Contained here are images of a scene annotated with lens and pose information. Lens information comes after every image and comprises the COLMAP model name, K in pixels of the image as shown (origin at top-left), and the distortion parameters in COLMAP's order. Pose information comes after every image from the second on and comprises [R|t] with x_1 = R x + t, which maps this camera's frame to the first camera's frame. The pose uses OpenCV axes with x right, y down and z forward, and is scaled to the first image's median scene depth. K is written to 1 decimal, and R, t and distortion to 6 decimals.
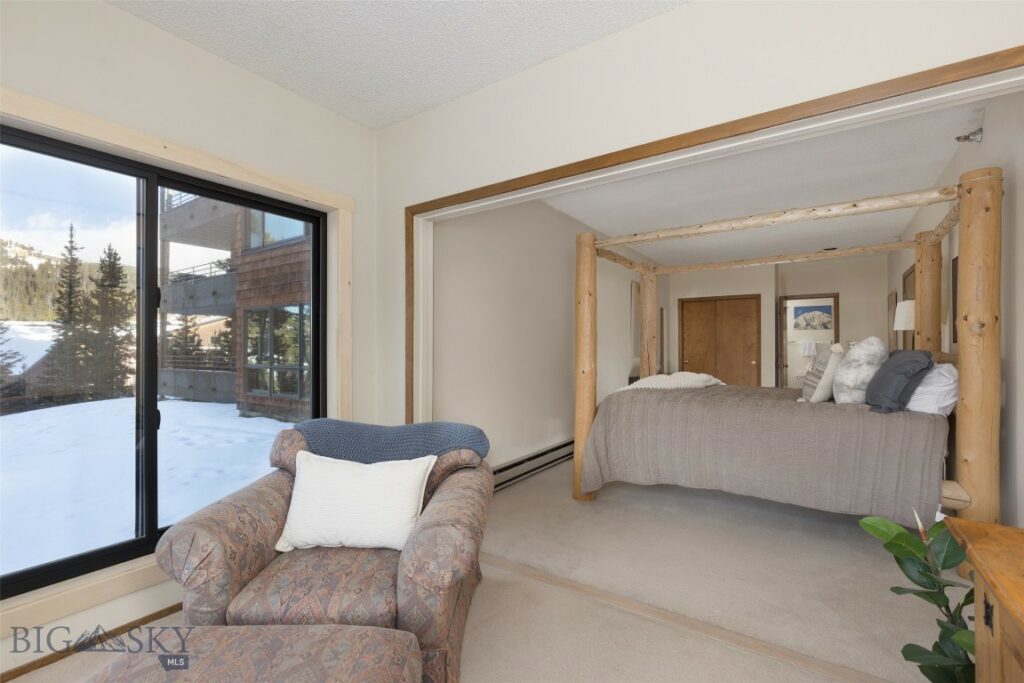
lens RADIAL K [[464.1, 0, 514.7], [0, 464.1, 348.6], [0, 0, 1]] dist [0.009632, -0.000227]
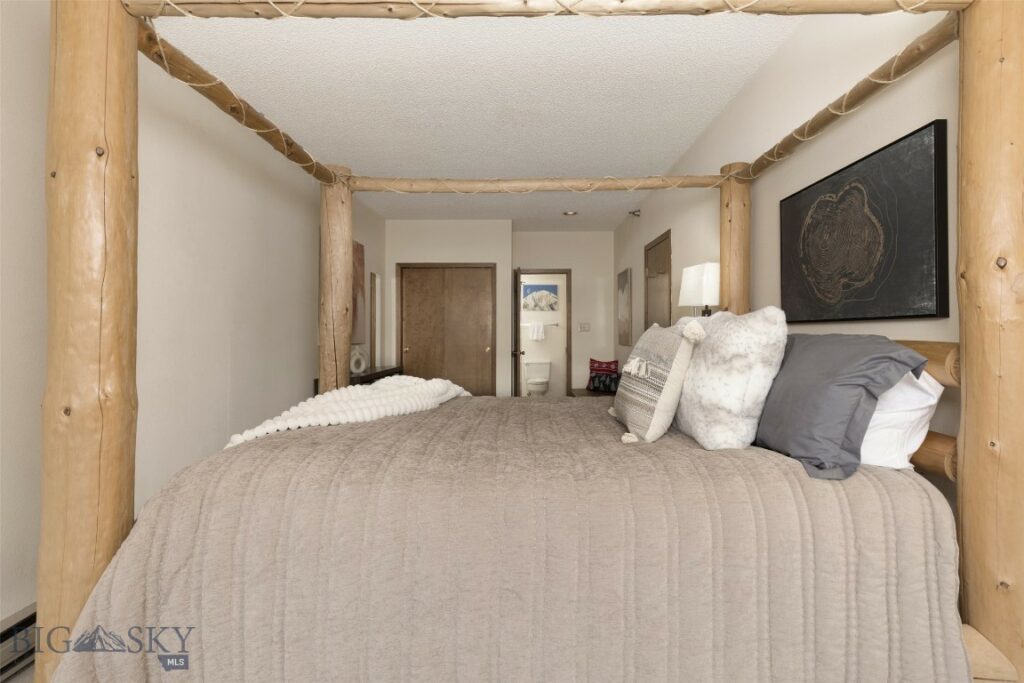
lens RADIAL K [[487.3, 0, 511.8], [0, 487.3, 321.6], [0, 0, 1]] dist [0.027432, 0.000009]
pose [[0.844704, 0.010899, 0.535123, 0.176680], [0.000572, 0.999774, -0.021266, 0.000468], [-0.535233, 0.018269, 0.844507, 0.471470]]
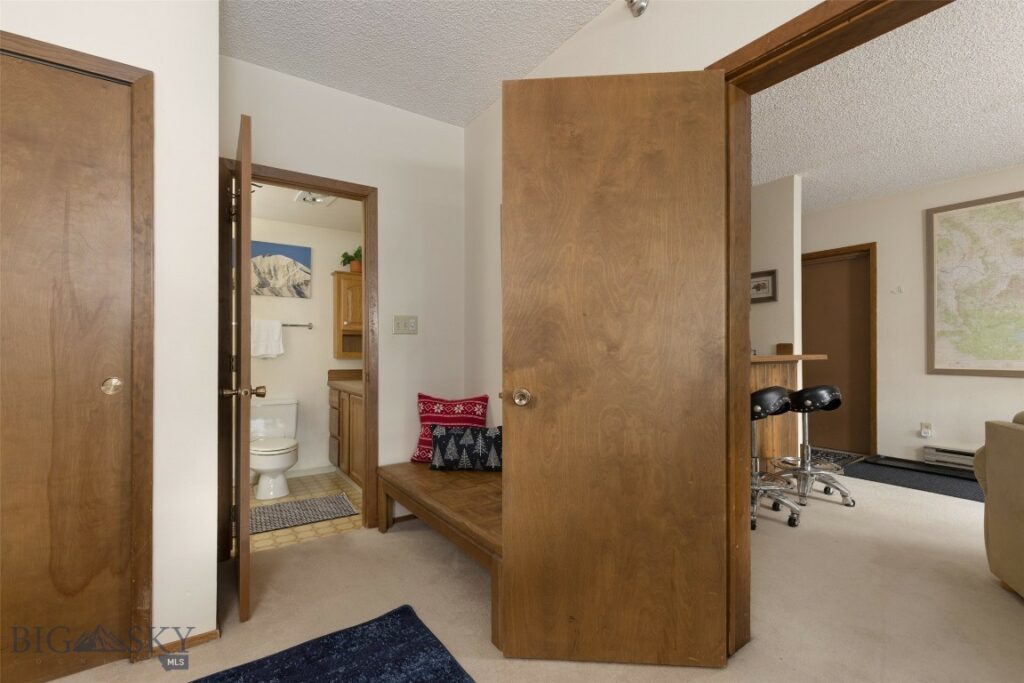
lens RADIAL K [[464.1, 0, 514.7], [0, 464.1, 348.6], [0, 0, 1]] dist [0.009632, -0.000227]
pose [[0.380613, 0.005065, 0.924720, 0.648472], [0.001844, 0.999979, -0.006236, 0.024256], [-0.924732, 0.004079, 0.380596, 1.261861]]
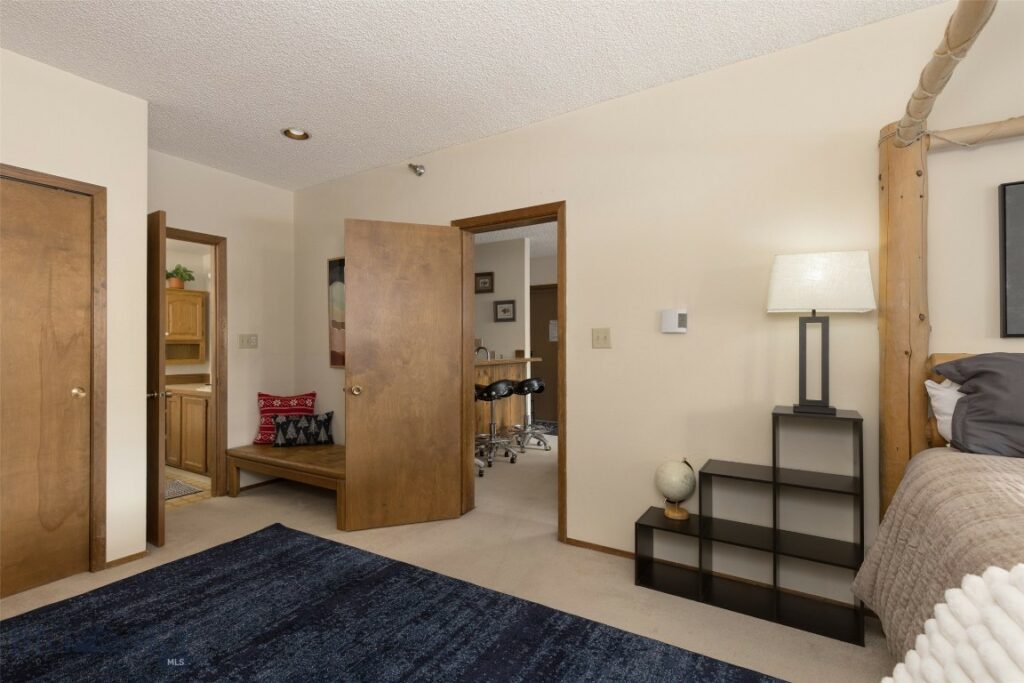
lens RADIAL K [[478.8, 0, 500.2], [0, 478.8, 343.1], [0, 0, 1]] dist [-0.001278, -0.000216]
pose [[-0.015272, 0.006612, 0.999862, 0.298151], [0.004627, 0.999968, -0.006542, -0.001943], [-0.999873, 0.004527, -0.015302, 1.198795]]
